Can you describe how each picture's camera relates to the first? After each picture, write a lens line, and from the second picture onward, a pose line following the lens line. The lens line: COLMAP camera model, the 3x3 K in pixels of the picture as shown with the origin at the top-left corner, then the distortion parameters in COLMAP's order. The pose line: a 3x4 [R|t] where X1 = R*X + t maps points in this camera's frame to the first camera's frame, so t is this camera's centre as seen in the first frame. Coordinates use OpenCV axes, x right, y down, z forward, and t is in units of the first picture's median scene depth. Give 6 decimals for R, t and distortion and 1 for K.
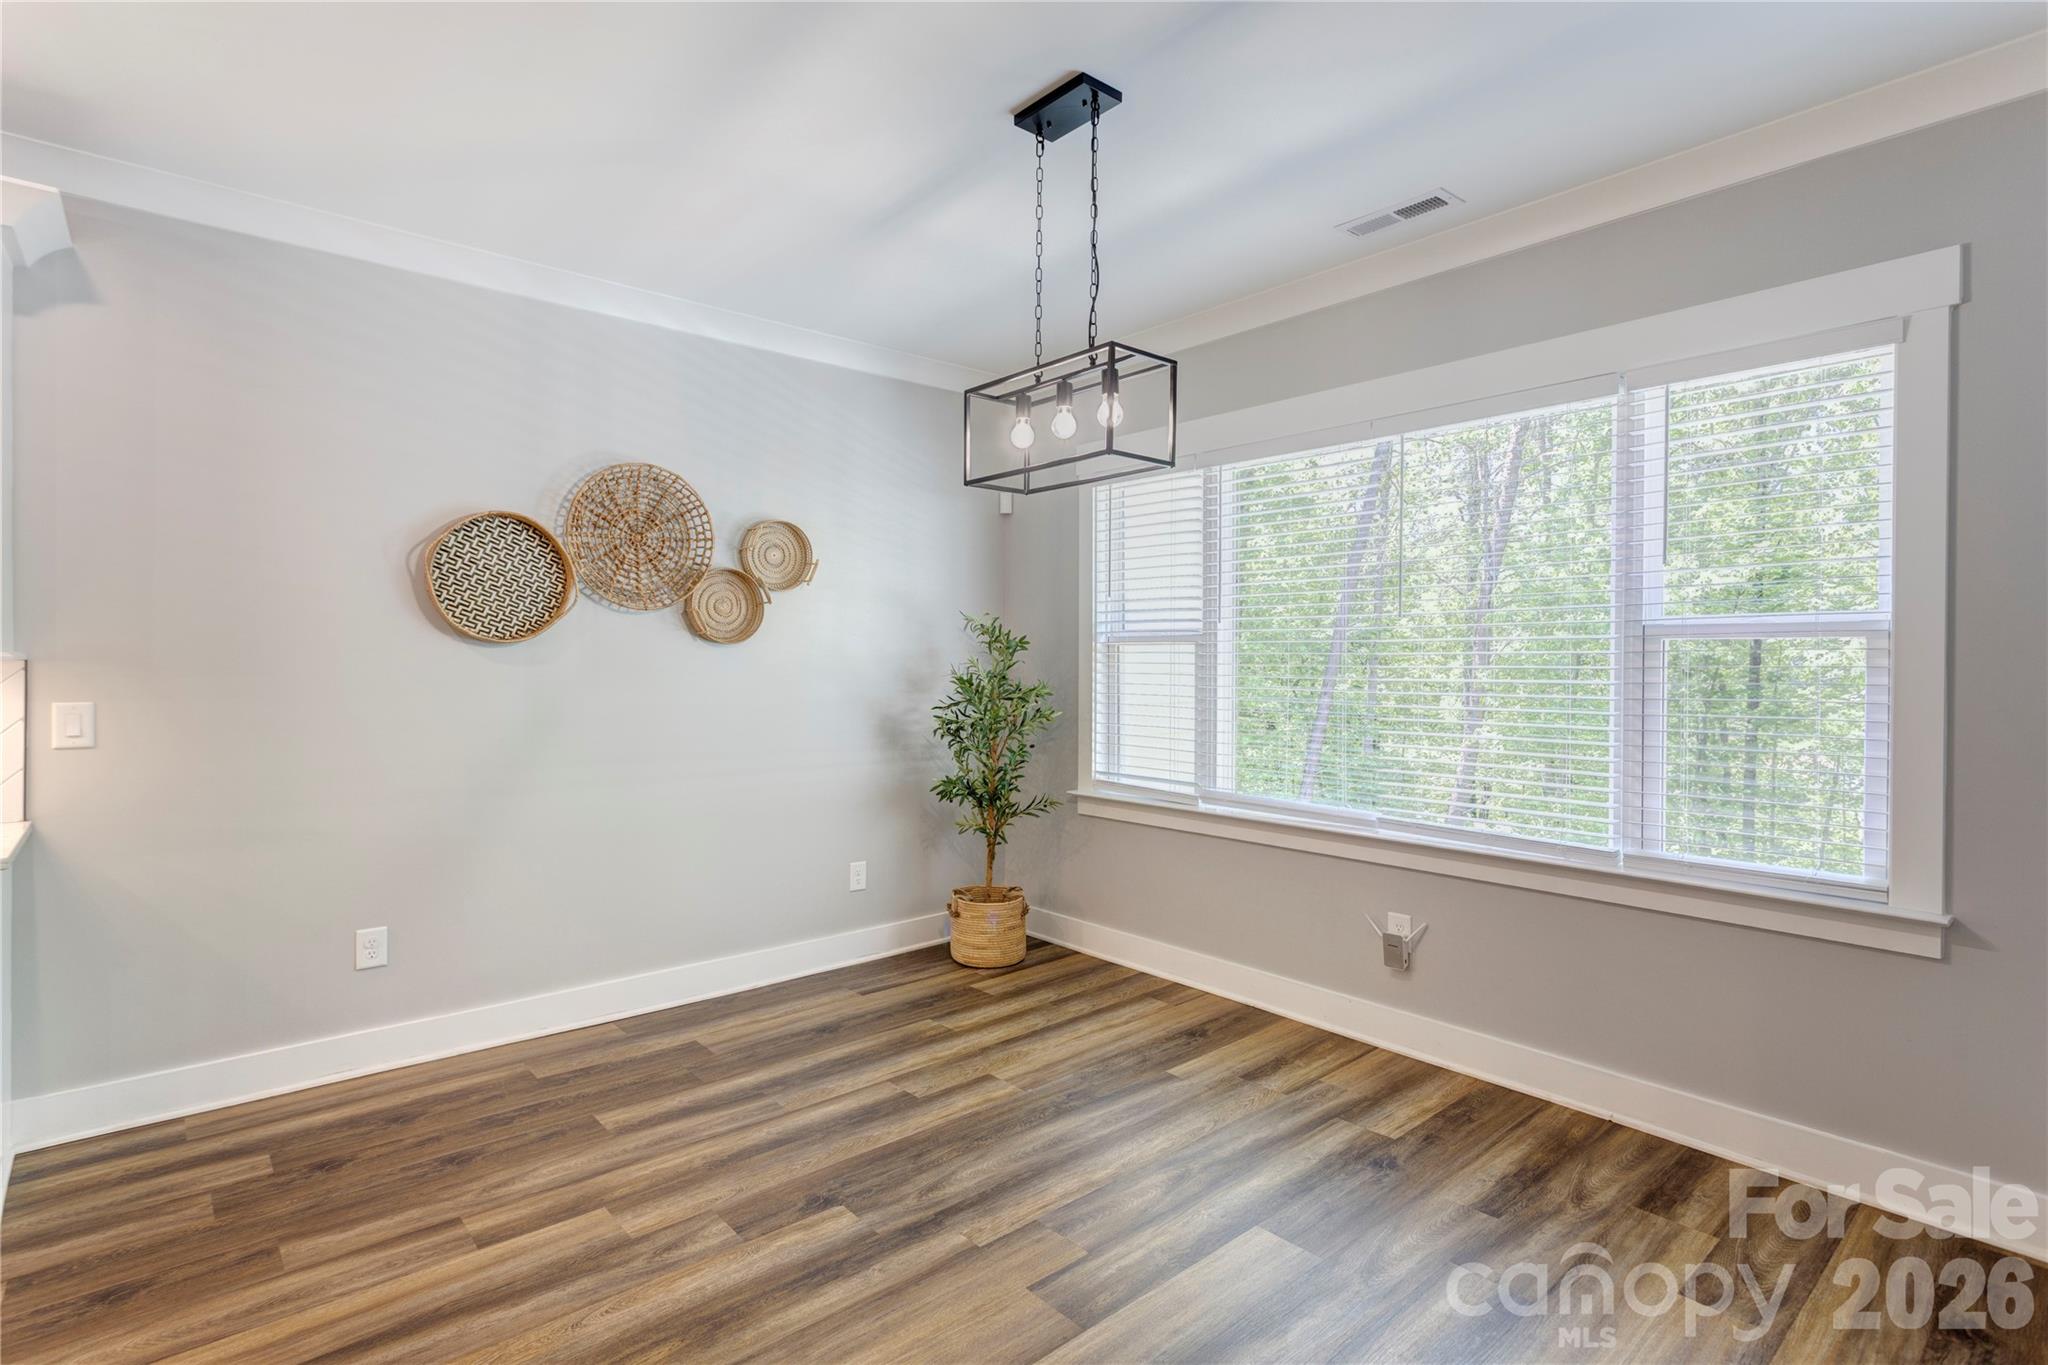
lens RADIAL K [[996.7, 0, 997.4], [0, 996.7, 666.7], [0, 0, 1]] dist [0.004259, -0.001289]
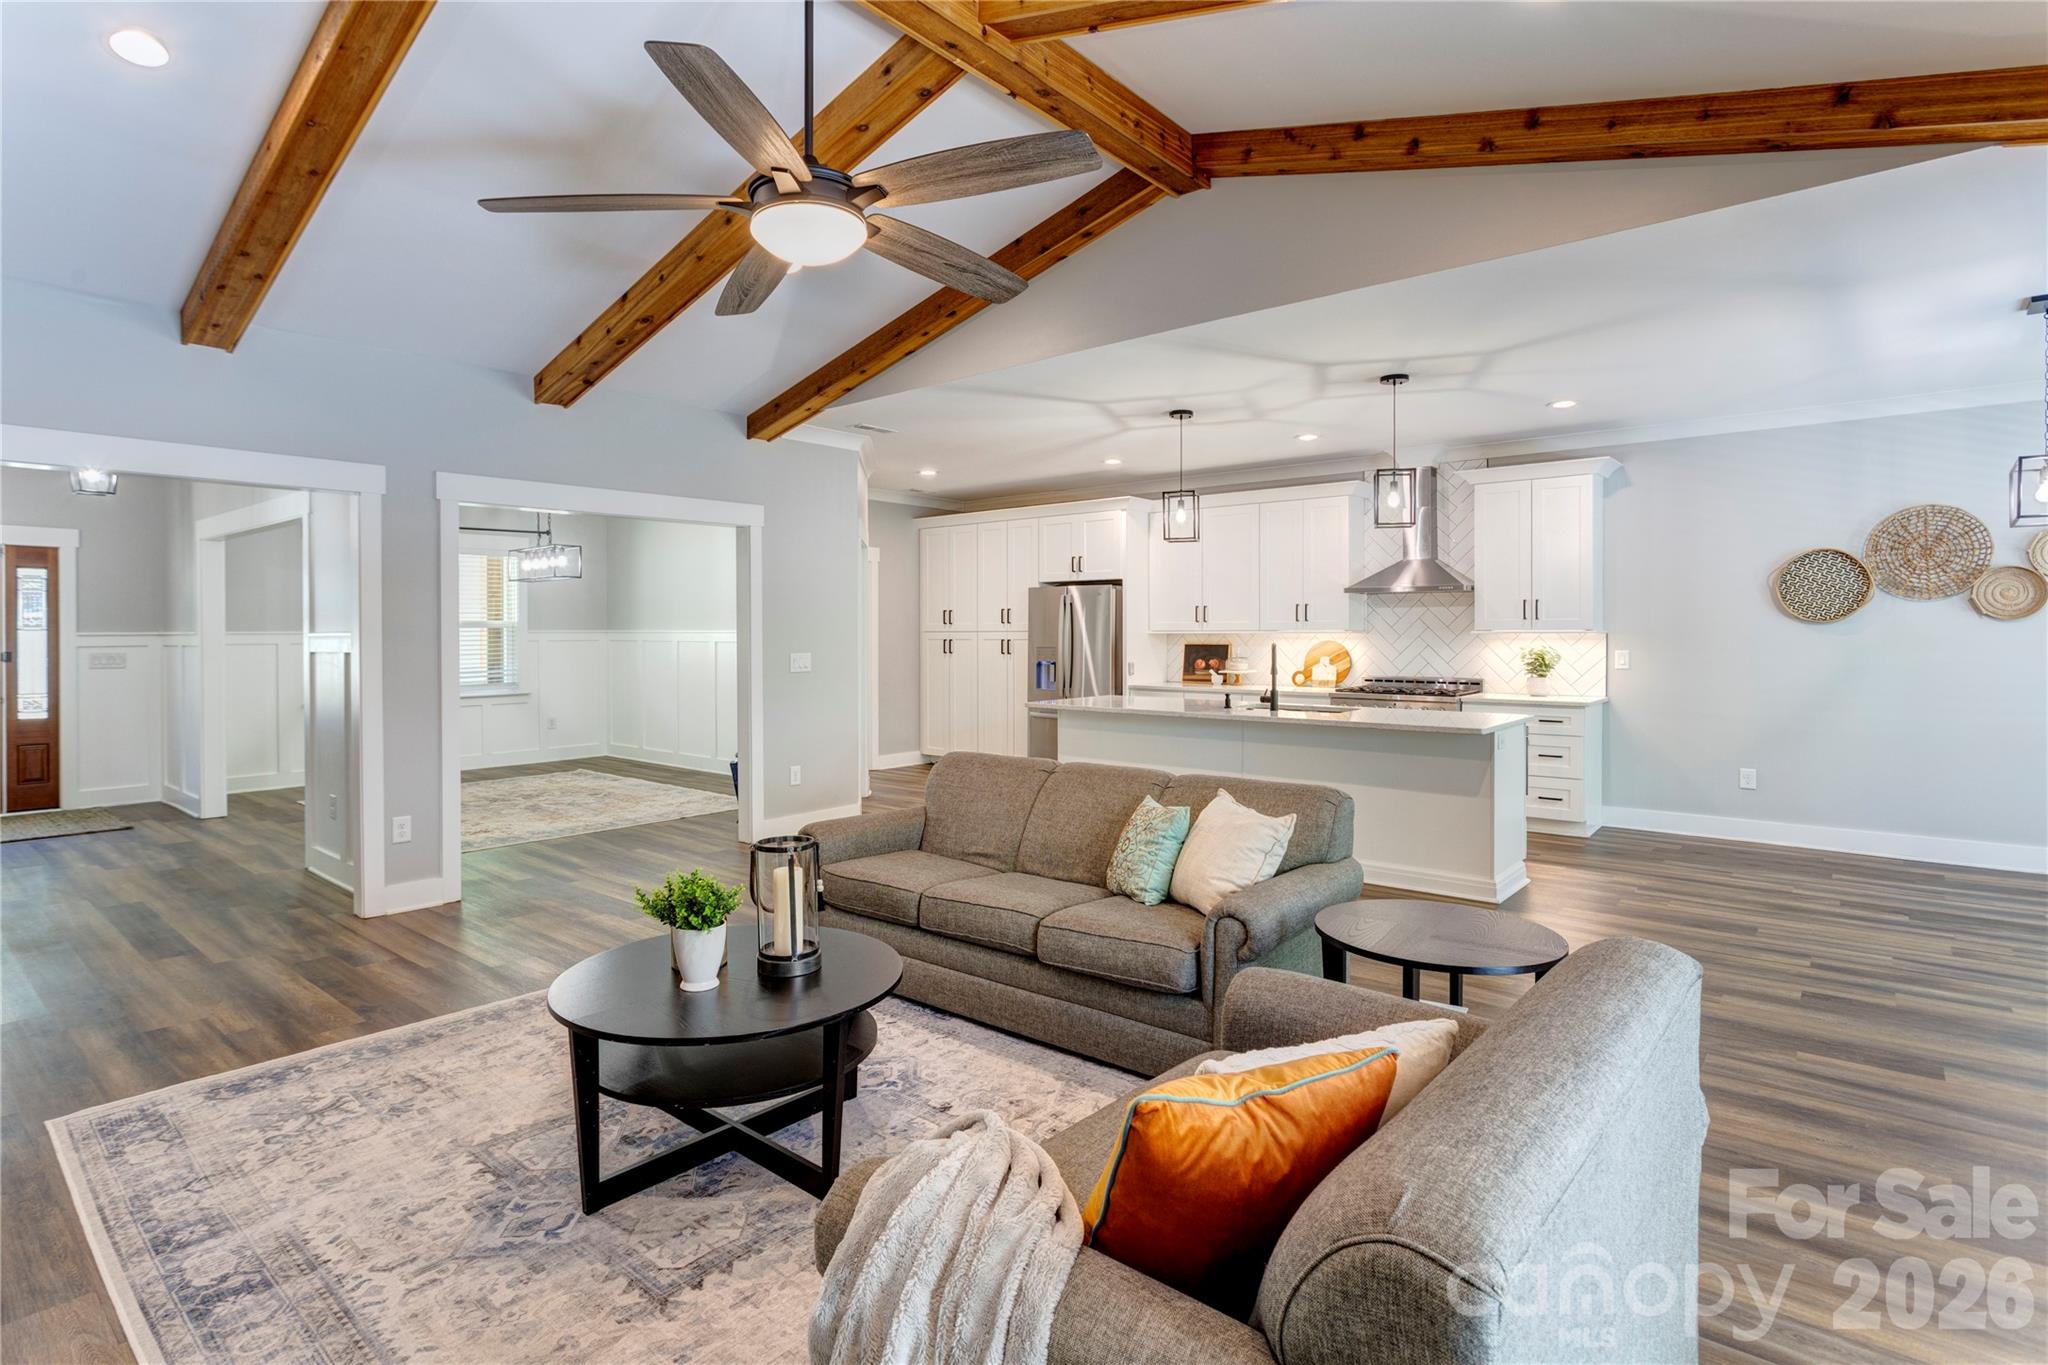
lens RADIAL K [[1059.8, 0, 1022.3], [0, 1059.8, 641.1], [0, 0, 1]] dist [-0.000881, 0.000085]
pose [[0.194682, 0.004783, -0.980855, 1.312608], [0.000863, 0.999987, 0.005048, -0.001718], [0.980866, -0.001829, 0.194675, -0.933841]]
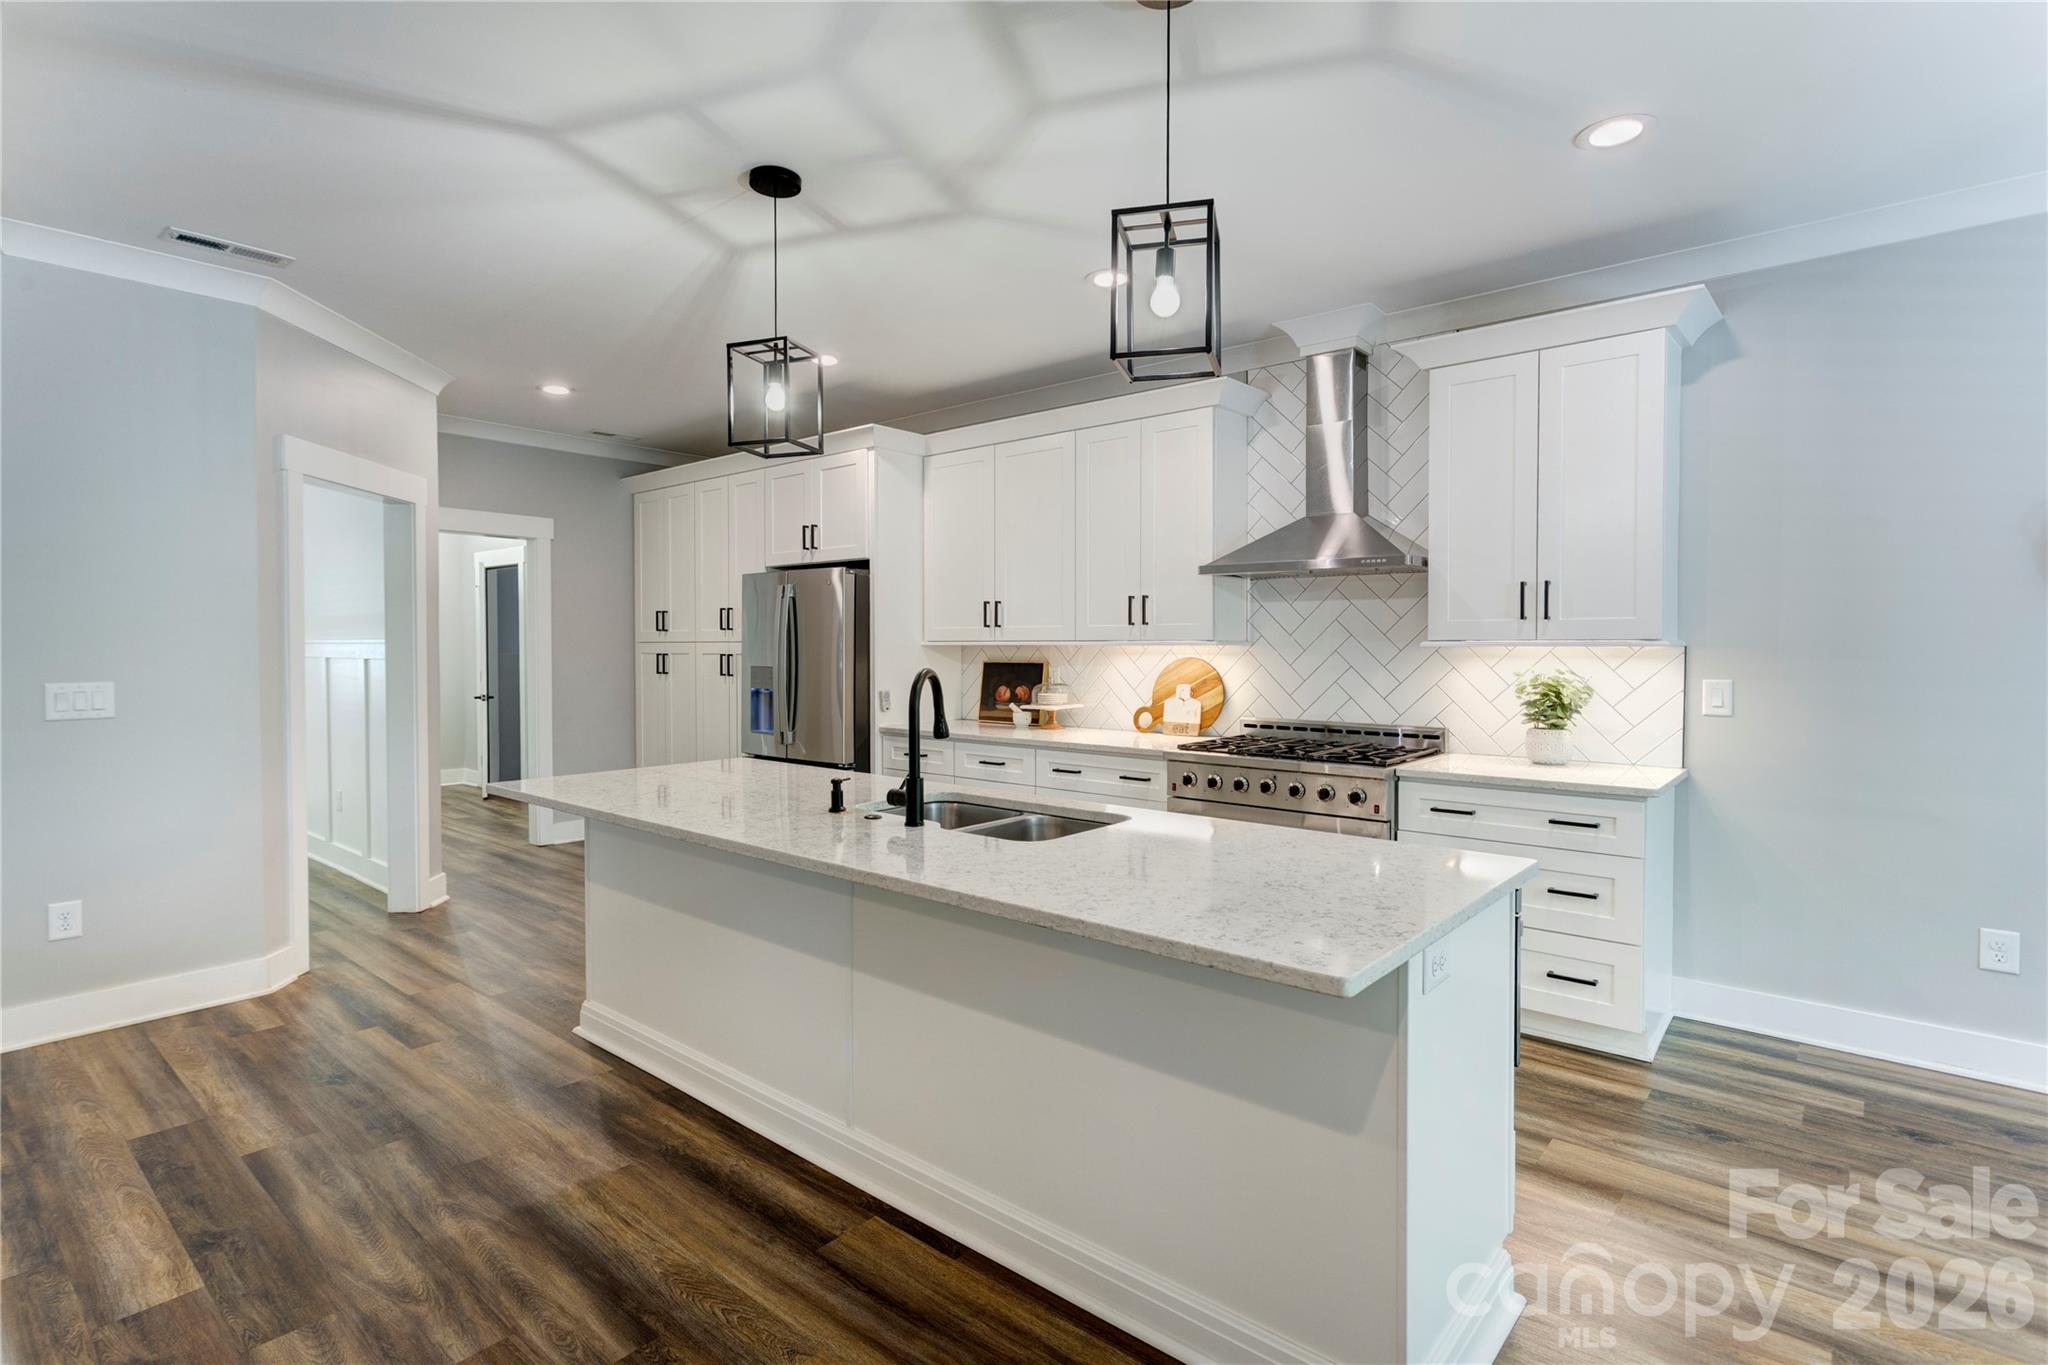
lens RADIAL K [[996.7, 0, 997.4], [0, 996.7, 666.7], [0, 0, 1]] dist [0.004259, -0.001289]
pose [[0.143303, 0.019434, -0.989488, 0.190103], [-0.000804, 0.999809, 0.019520, -0.004594], [0.989679, -0.002002, 0.143291, -0.081639]]
